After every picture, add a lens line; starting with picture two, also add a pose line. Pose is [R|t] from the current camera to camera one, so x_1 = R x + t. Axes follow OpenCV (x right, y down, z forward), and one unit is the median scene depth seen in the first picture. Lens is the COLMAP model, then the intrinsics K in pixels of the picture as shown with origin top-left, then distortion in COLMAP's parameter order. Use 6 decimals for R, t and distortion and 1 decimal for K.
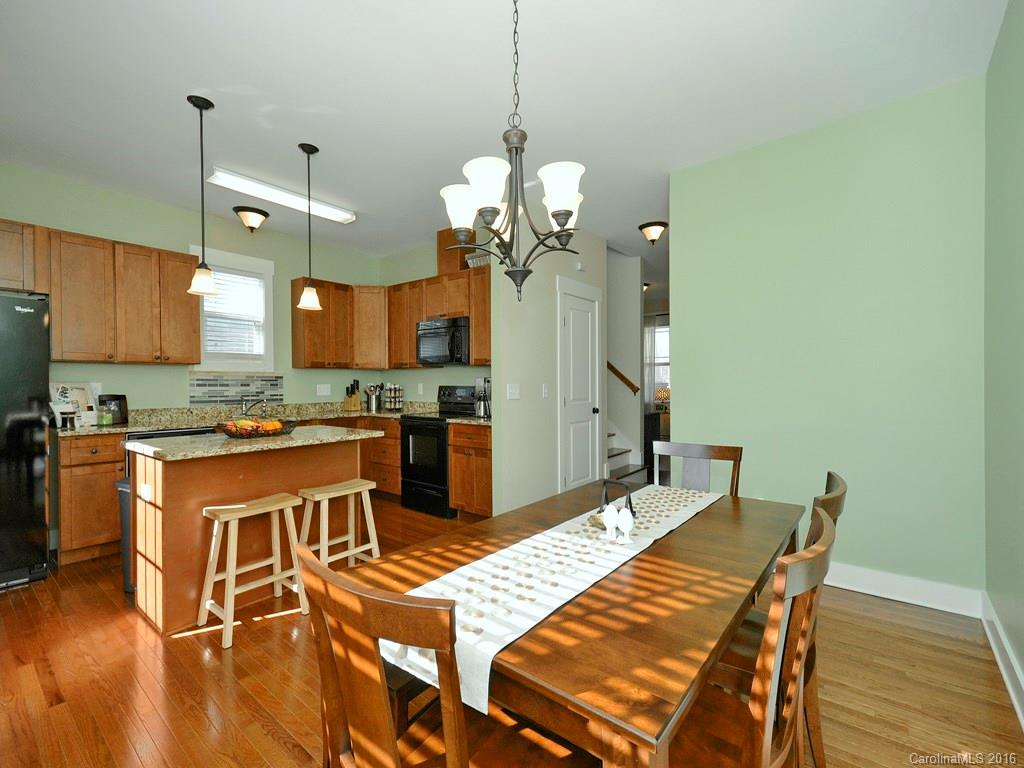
lens RADIAL K [[454.4, 0, 512.0], [0, 454.4, 384.0], [0, 0, 1]] dist [-0.014176, -0.000554]
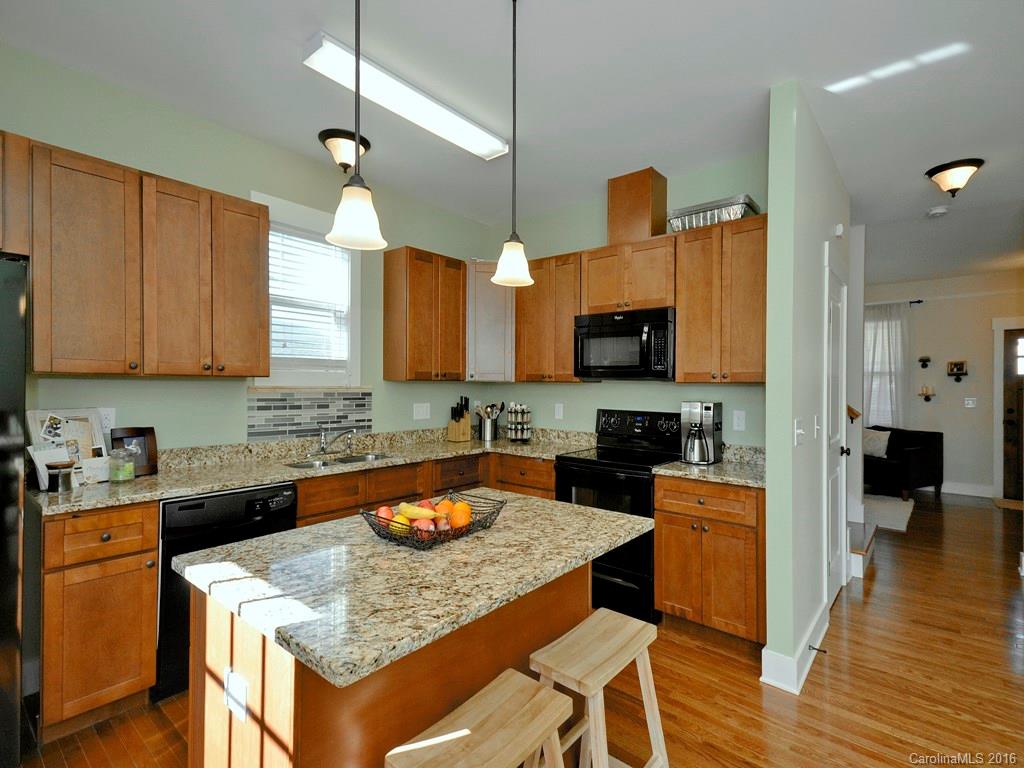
lens RADIAL K [[488.9, 0, 512.0], [0, 488.9, 384.0], [0, 0, 1]] dist [-0.000292, 0.000035]
pose [[0.999379, 0.013095, -0.032704, -0.307739], [-0.013219, 0.999906, -0.003560, -0.034141], [0.032655, 0.003990, 0.999459, 0.306856]]
